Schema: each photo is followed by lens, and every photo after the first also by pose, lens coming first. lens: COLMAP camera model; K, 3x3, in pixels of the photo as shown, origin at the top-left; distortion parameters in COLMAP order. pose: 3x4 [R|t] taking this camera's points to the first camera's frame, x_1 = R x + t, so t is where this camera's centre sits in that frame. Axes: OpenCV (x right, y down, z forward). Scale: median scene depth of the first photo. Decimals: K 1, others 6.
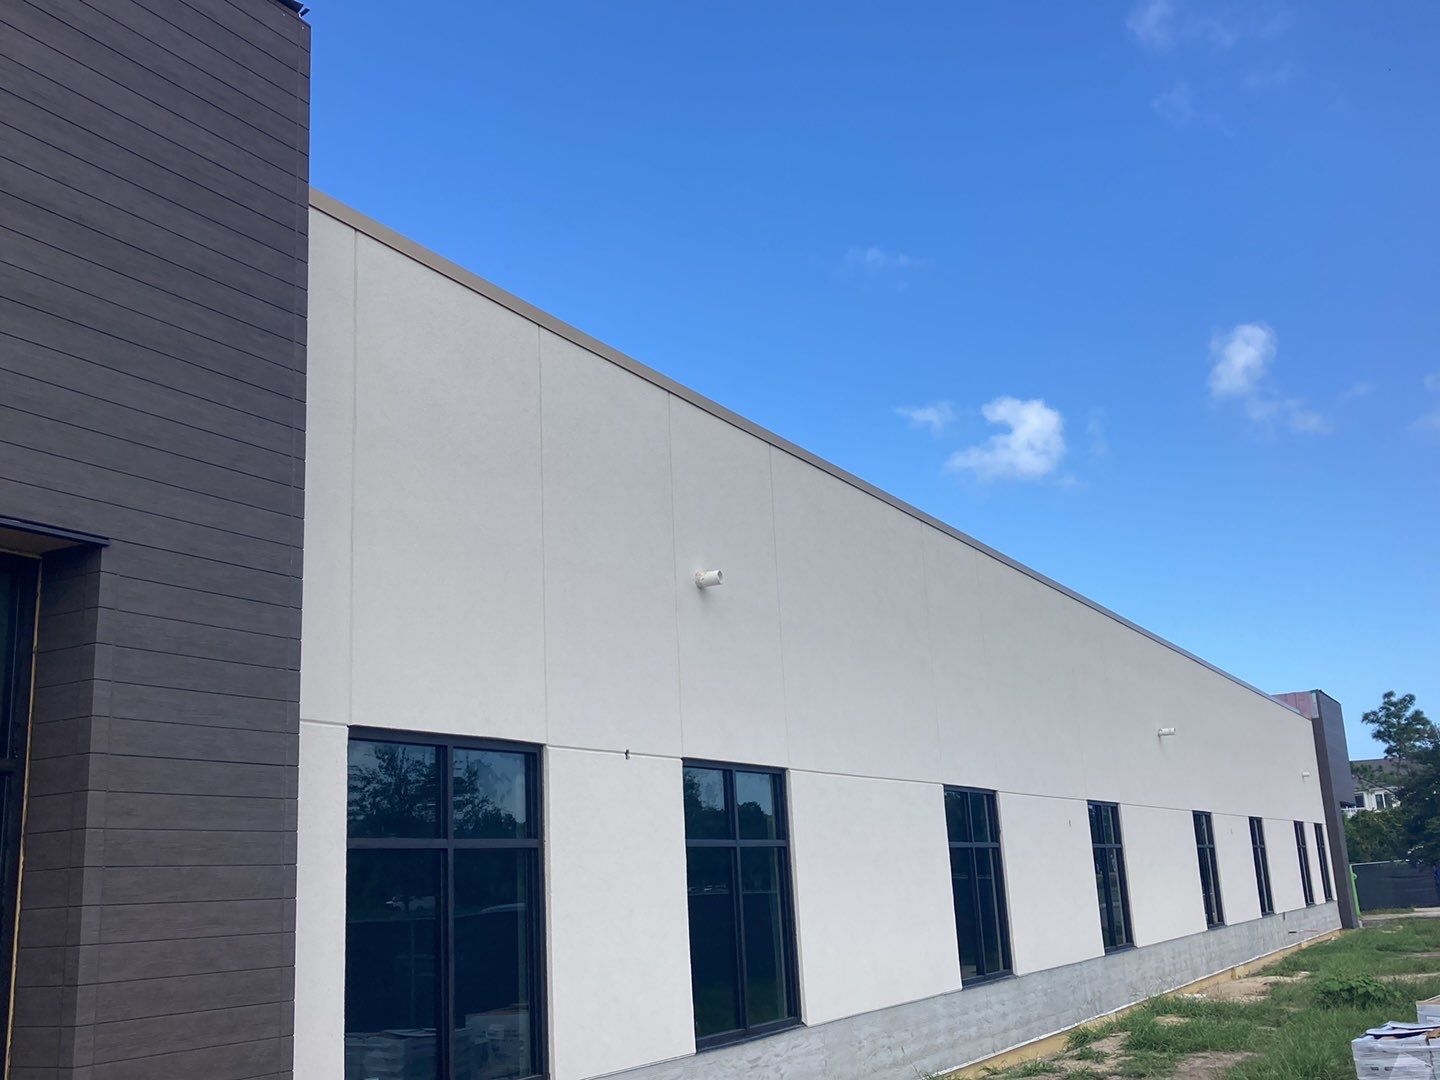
lens RADIAL K [[1412.8, 0, 720.1], [0, 1412.8, 539.8], [0, 0, 1]] dist [0.011918, 0.000000]
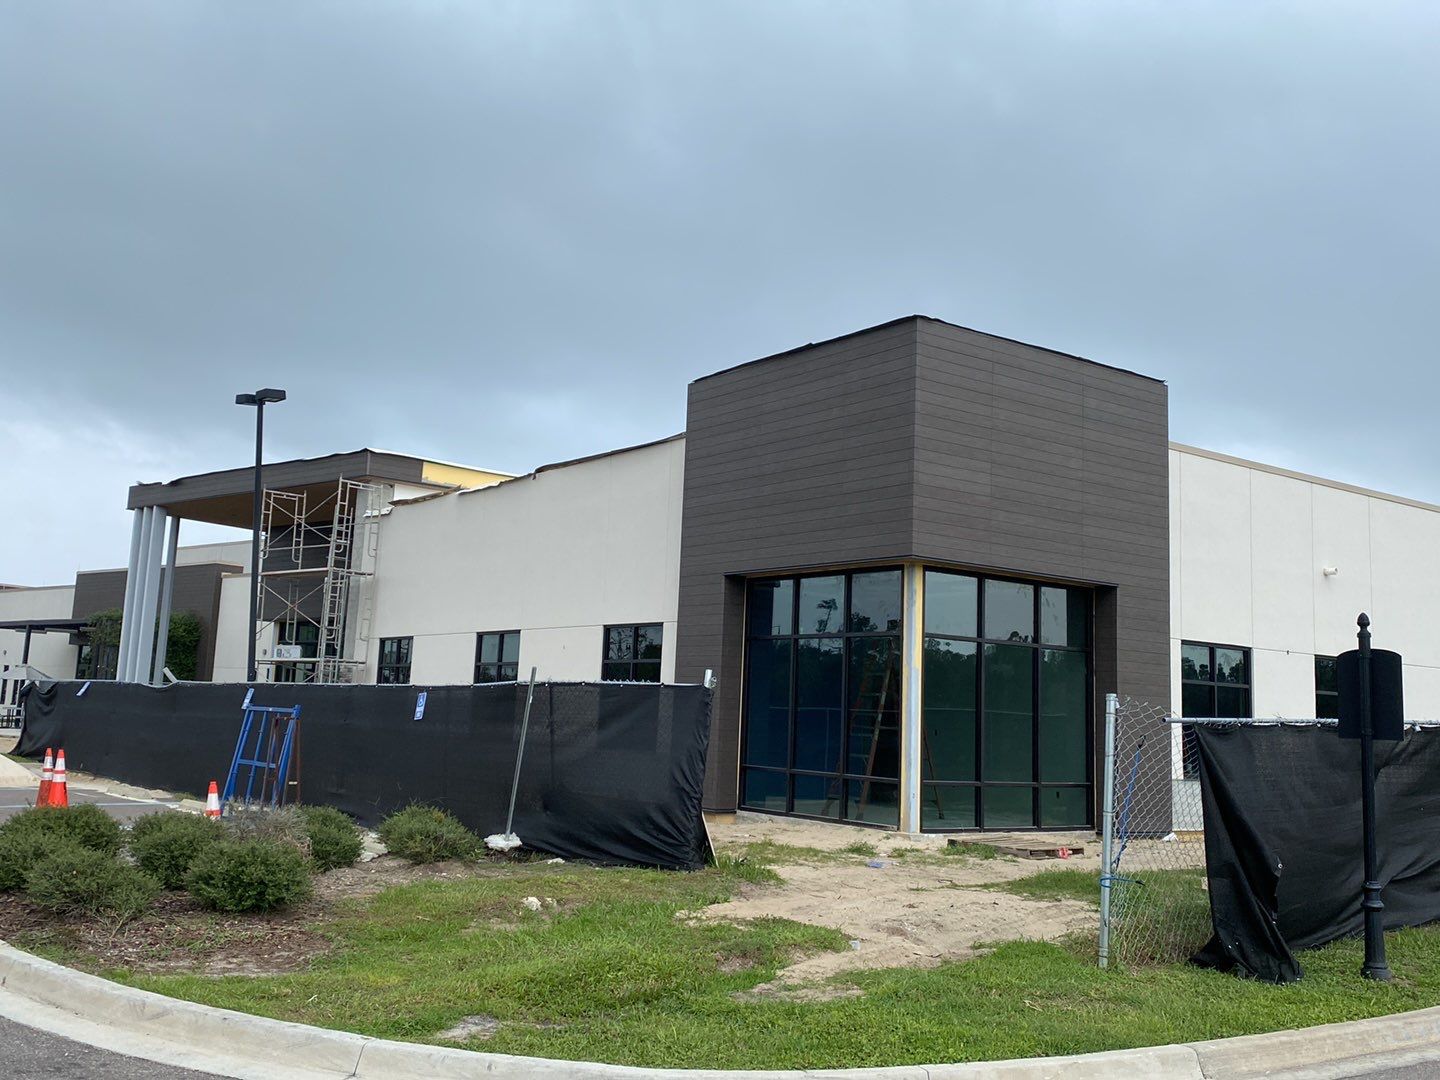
lens RADIAL K [[1412.8, 0, 720.0], [0, 1412.8, 535.2], [0, 0, 1]] dist [0.011918, 0.000000]
pose [[0.902011, 0.023092, -0.431094, 0.128255], [0.021049, 0.995028, 0.097343, -0.397545], [0.431199, -0.096879, 0.897041, -2.047792]]
